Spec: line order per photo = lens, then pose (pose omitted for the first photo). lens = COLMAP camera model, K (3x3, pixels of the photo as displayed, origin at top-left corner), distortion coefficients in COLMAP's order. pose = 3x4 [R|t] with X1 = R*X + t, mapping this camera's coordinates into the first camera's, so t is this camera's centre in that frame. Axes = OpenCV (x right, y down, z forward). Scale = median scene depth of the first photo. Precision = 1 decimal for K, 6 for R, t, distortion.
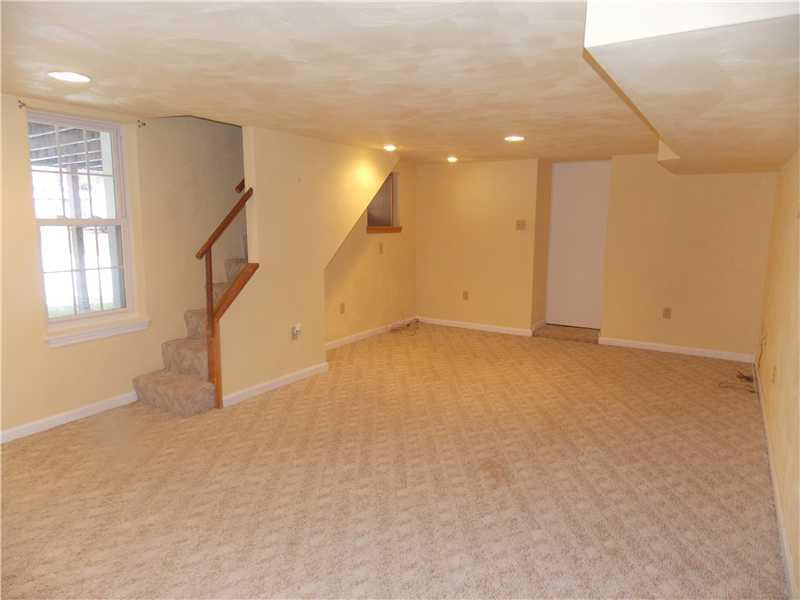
lens RADIAL K [[531.8, 0, 400.9], [0, 531.8, 300.9], [0, 0, 1]] dist [0.005078, -0.004255]
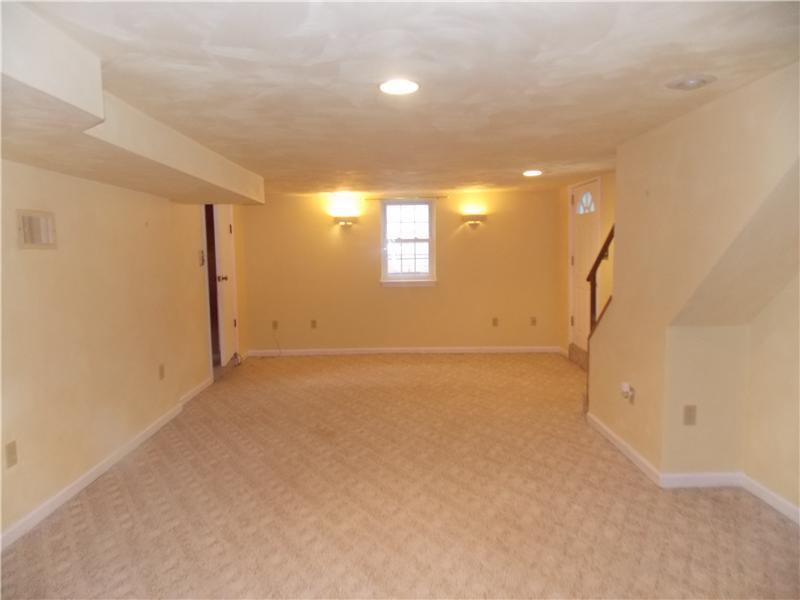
lens RADIAL K [[531.8, 0, 401.1], [0, 531.8, 299.7], [0, 0, 1]] dist [0.005078, -0.004255]
pose [[-0.841304, 0.052304, -0.538026, 0.605418], [-0.074190, 0.974717, 0.210767, -0.262778], [0.535447, 0.217236, -0.816153, 1.786664]]
